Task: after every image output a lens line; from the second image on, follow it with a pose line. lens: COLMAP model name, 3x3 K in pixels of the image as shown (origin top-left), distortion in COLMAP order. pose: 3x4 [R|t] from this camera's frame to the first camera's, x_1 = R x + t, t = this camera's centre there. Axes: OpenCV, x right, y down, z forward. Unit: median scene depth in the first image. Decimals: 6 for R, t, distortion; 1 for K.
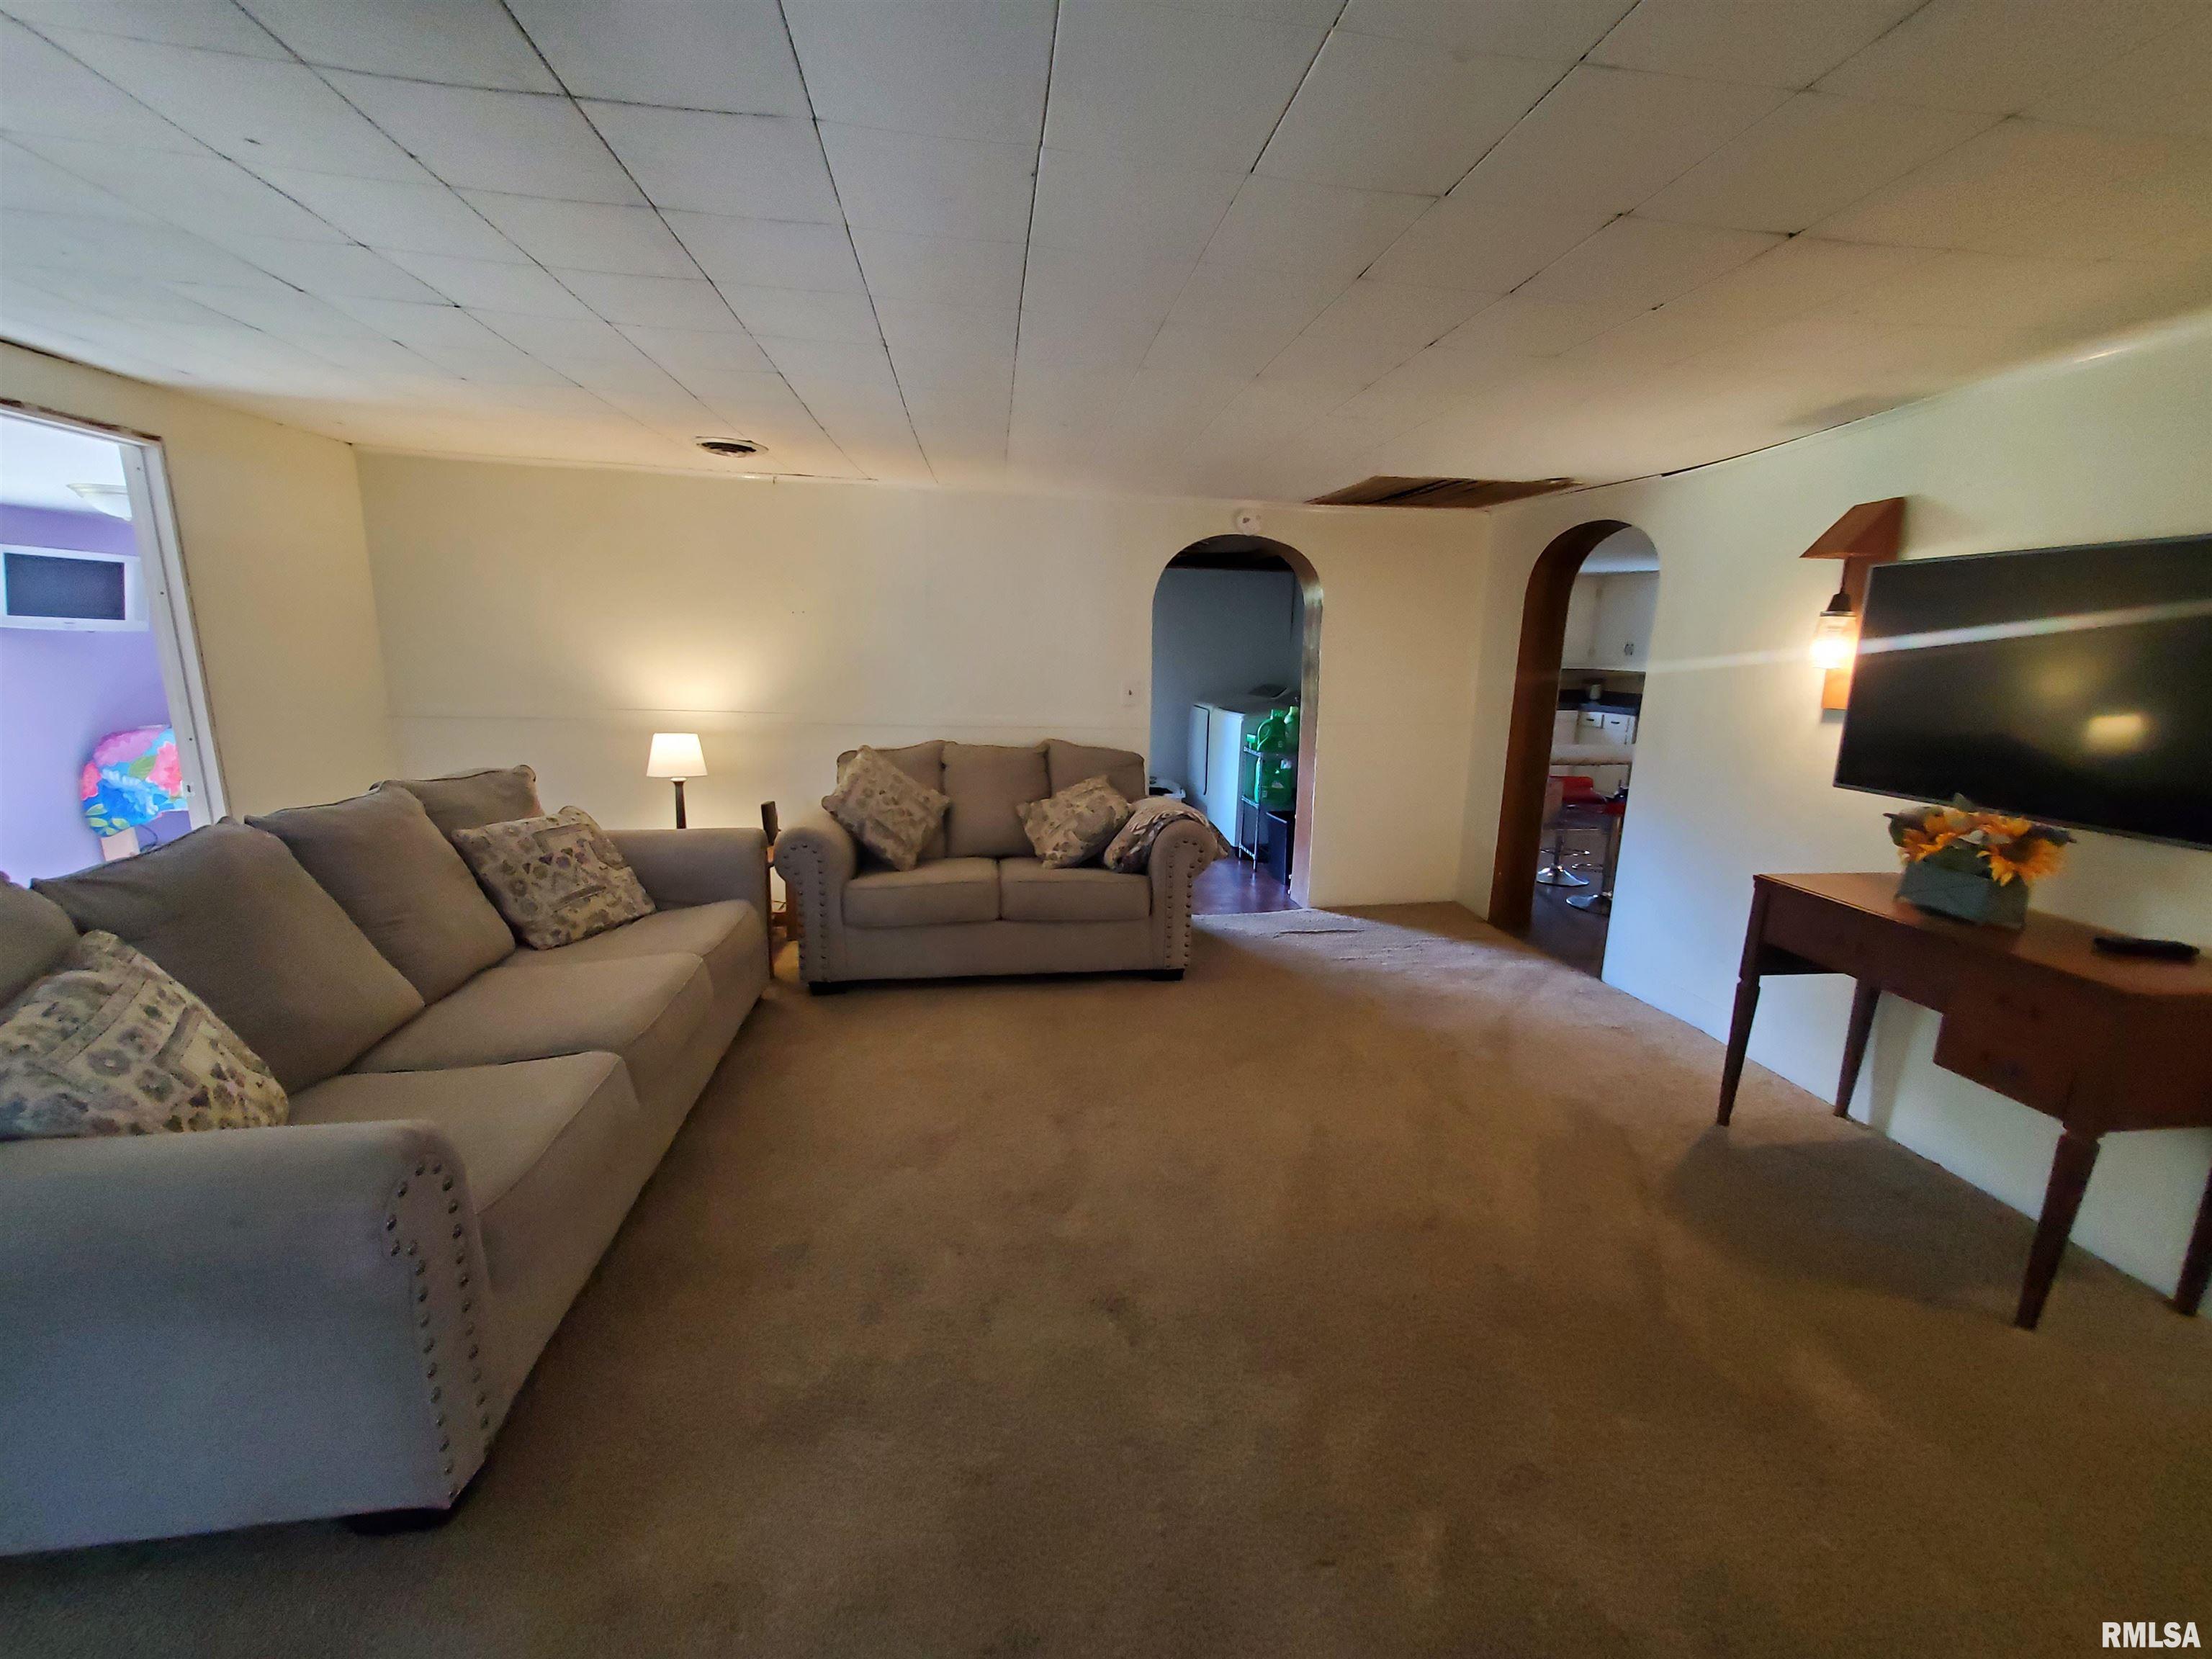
lens RADIAL K [[869.4, 0, 1111.8], [0, 869.4, 823.4], [0, 0, 1]] dist [0.008623, -0.000217]
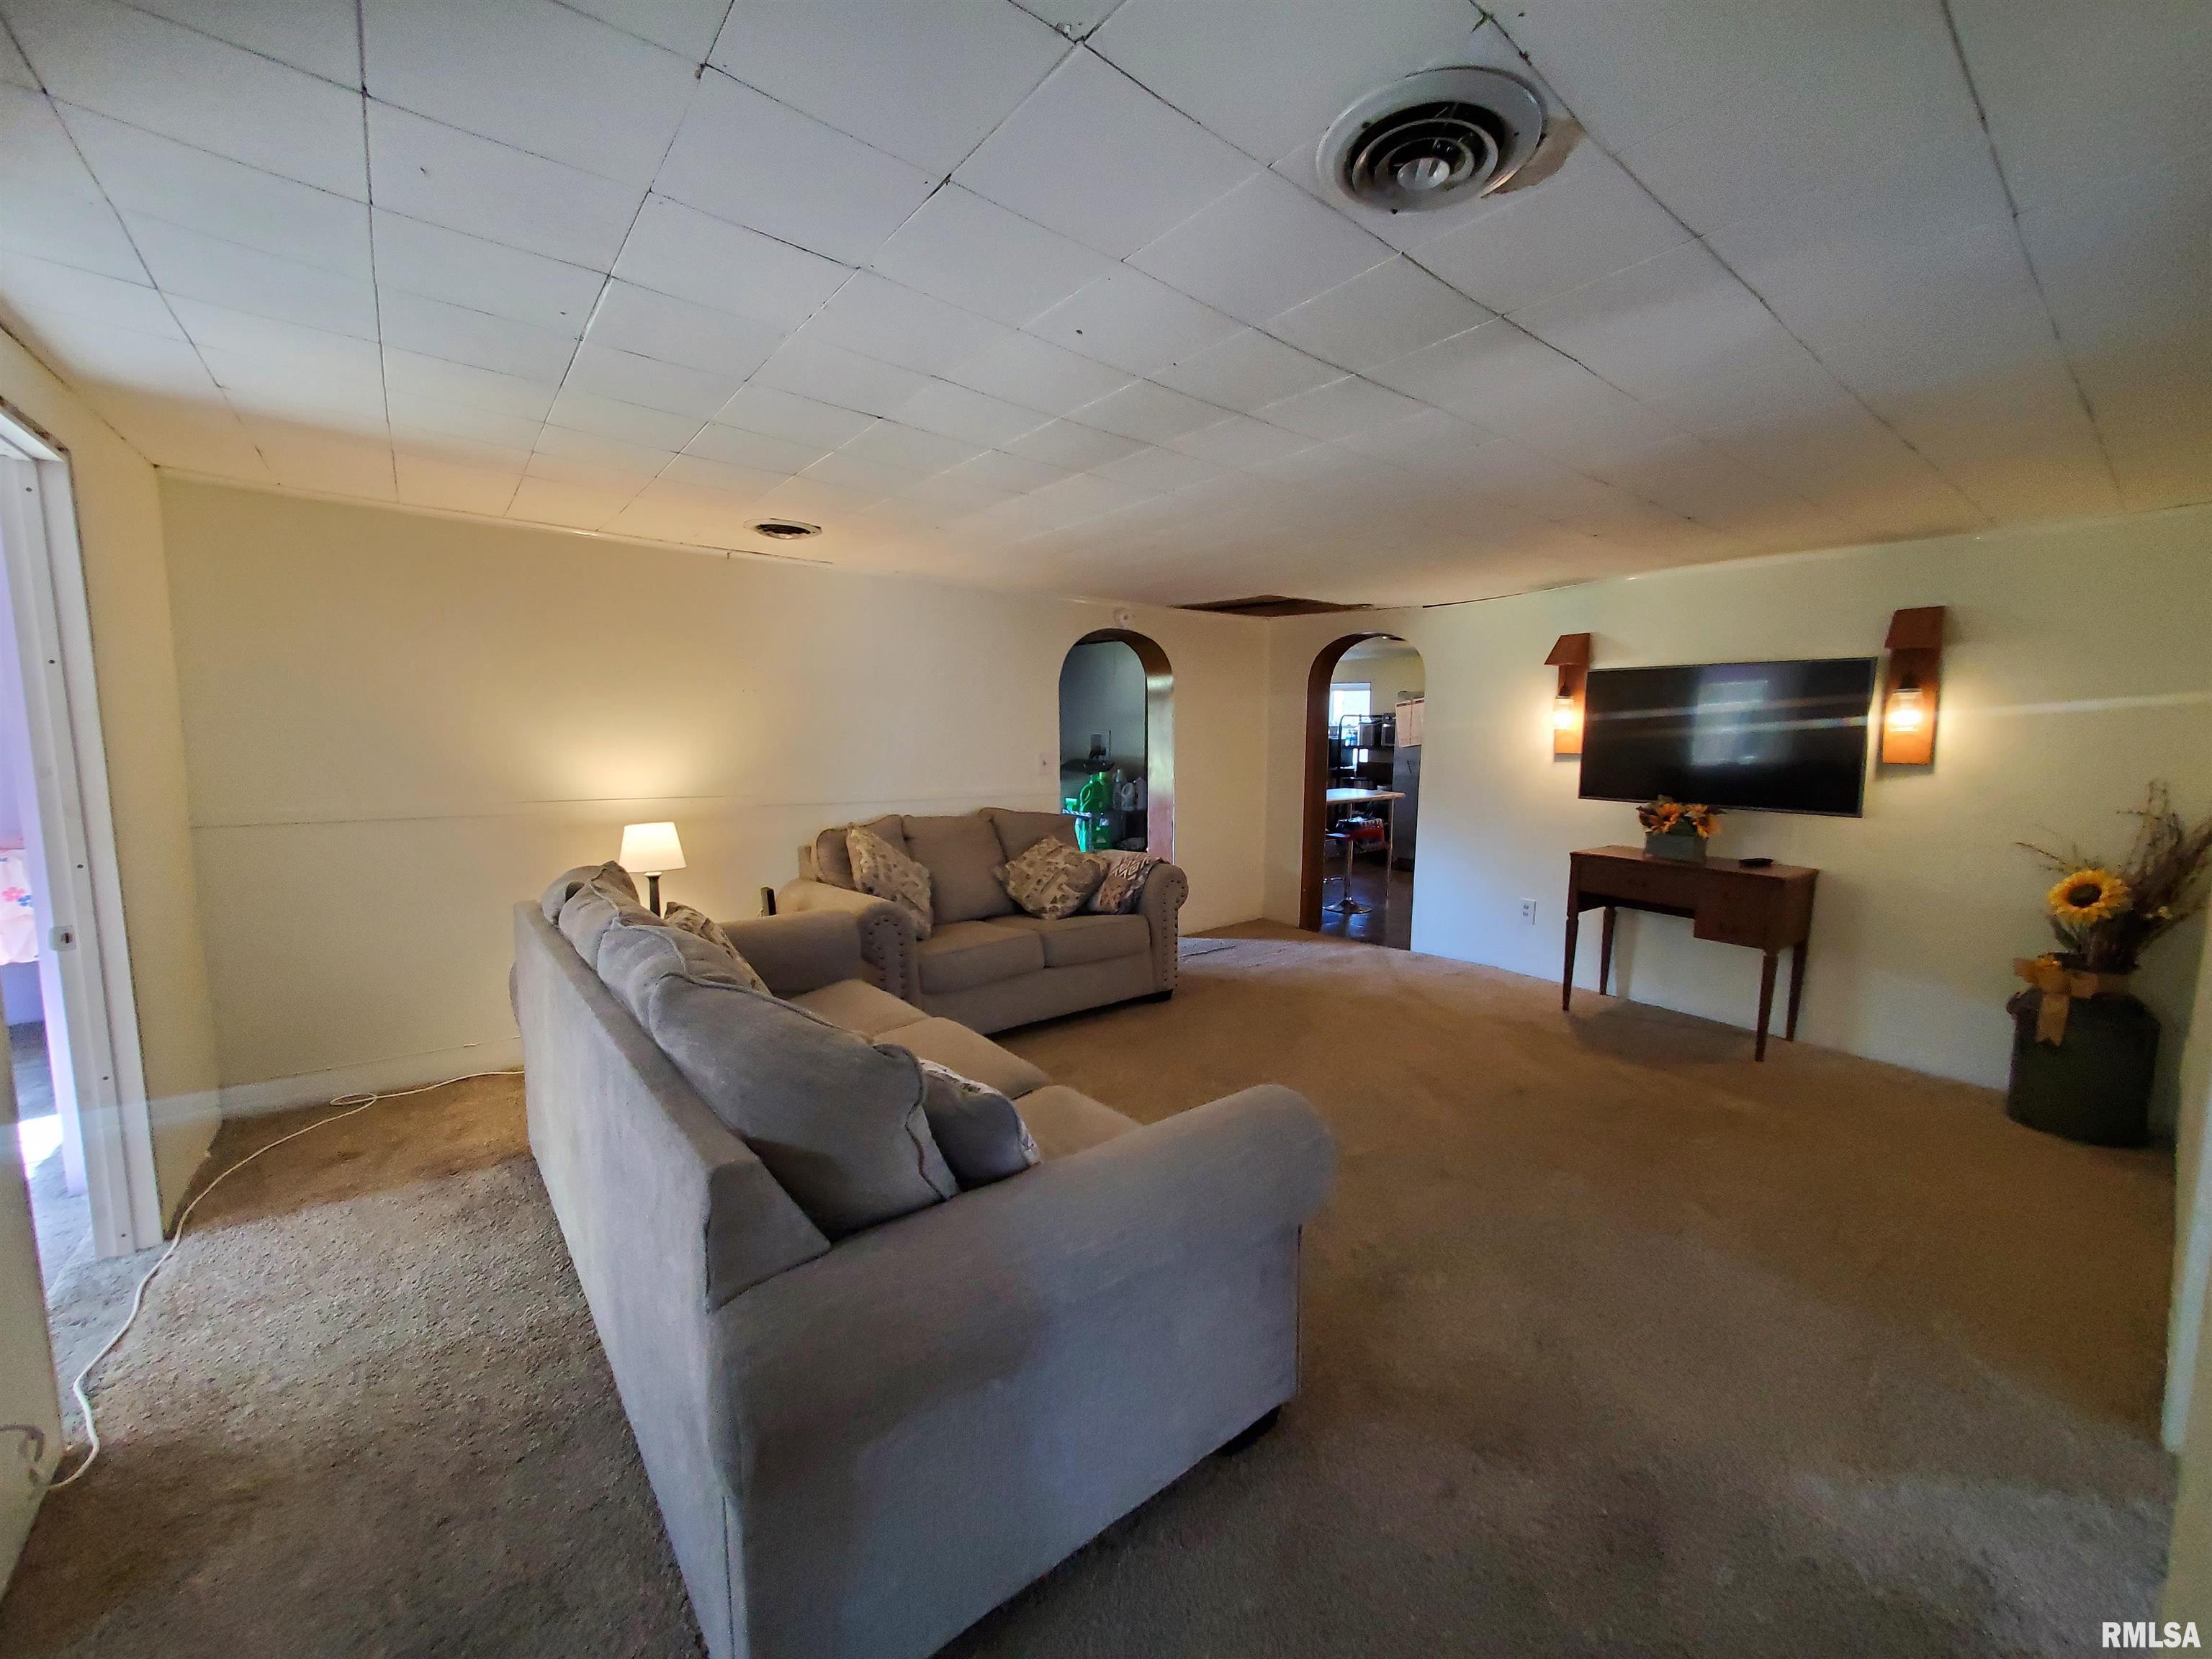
lens RADIAL K [[869.4, 0, 1130.1], [0, 869.4, 829.9], [0, 0, 1]] dist [0.008623, -0.000217]
pose [[0.864517, -0.073033, 0.497269, -0.547915], [0.110673, 0.992764, -0.046602, 0.000307], [-0.490267, 0.095322, 0.866344, -0.020699]]
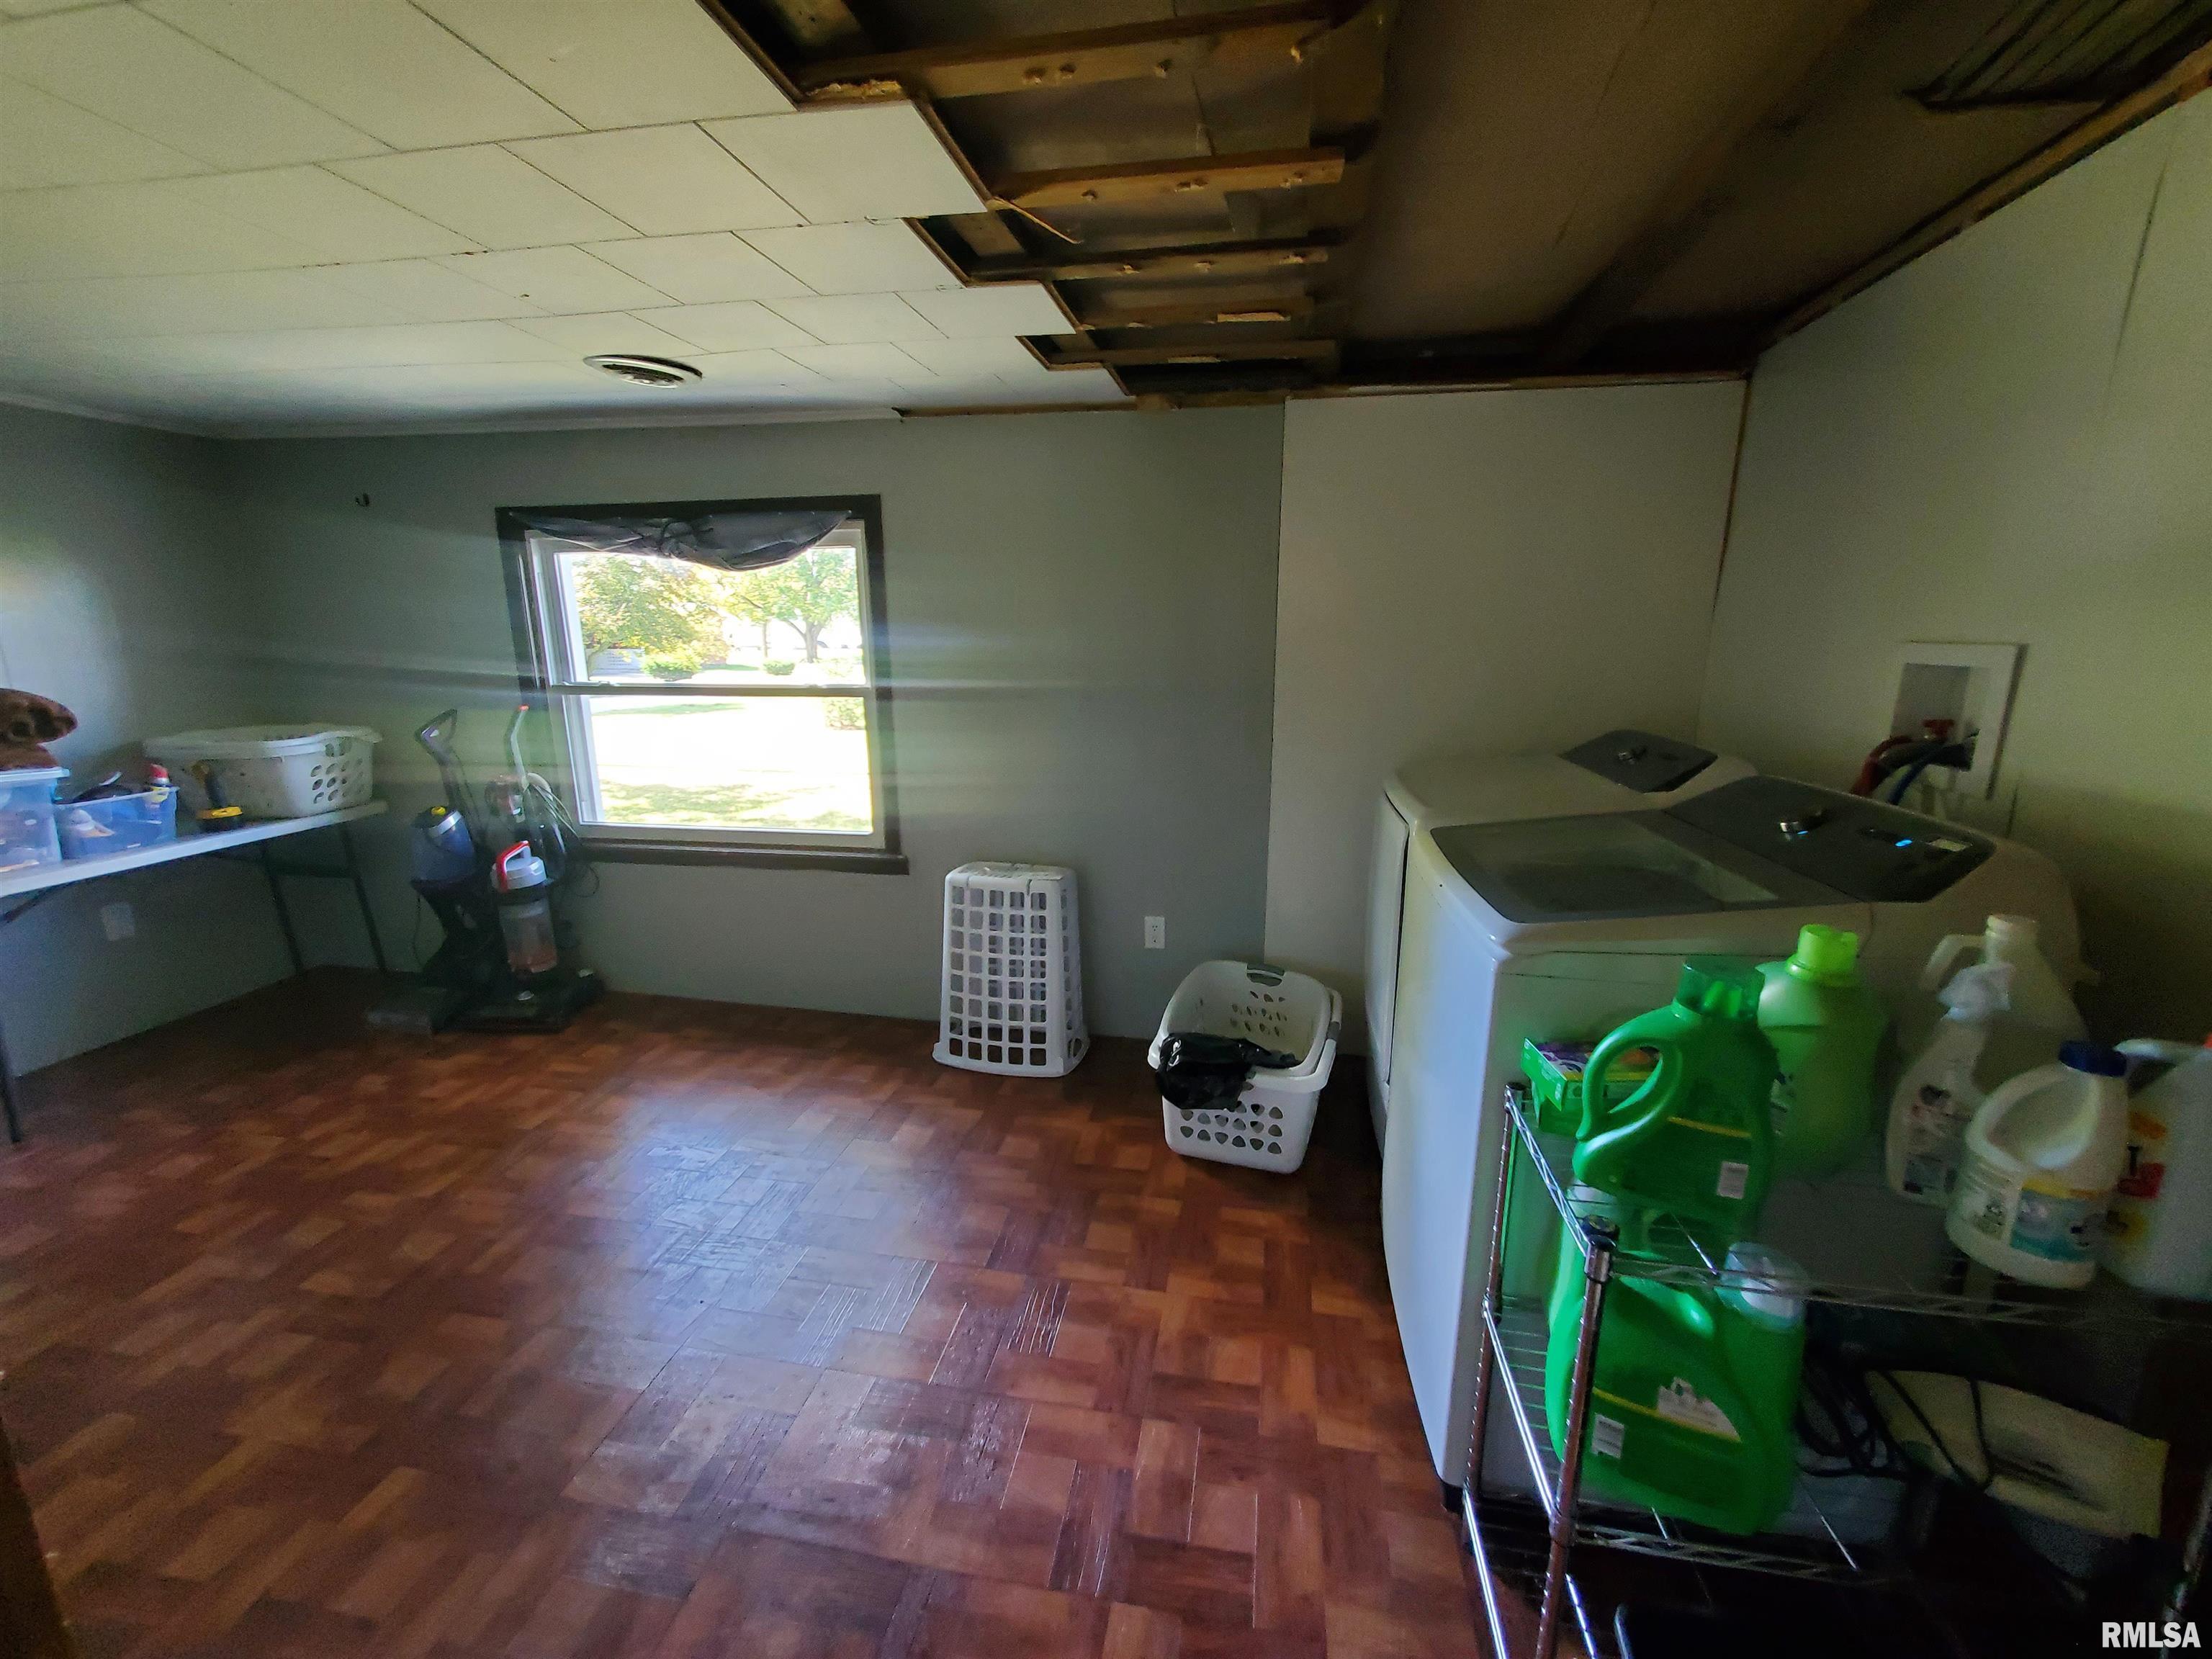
lens RADIAL K [[869.4, 0, 1110.8], [0, 869.4, 832.4], [0, 0, 1]] dist [0.008623, -0.000217]
pose [[0.942737, 0.064443, -0.327252, 0.208514], [-0.053887, 0.997695, 0.041232, -0.248920], [0.329155, -0.021236, 0.944037, 1.272178]]
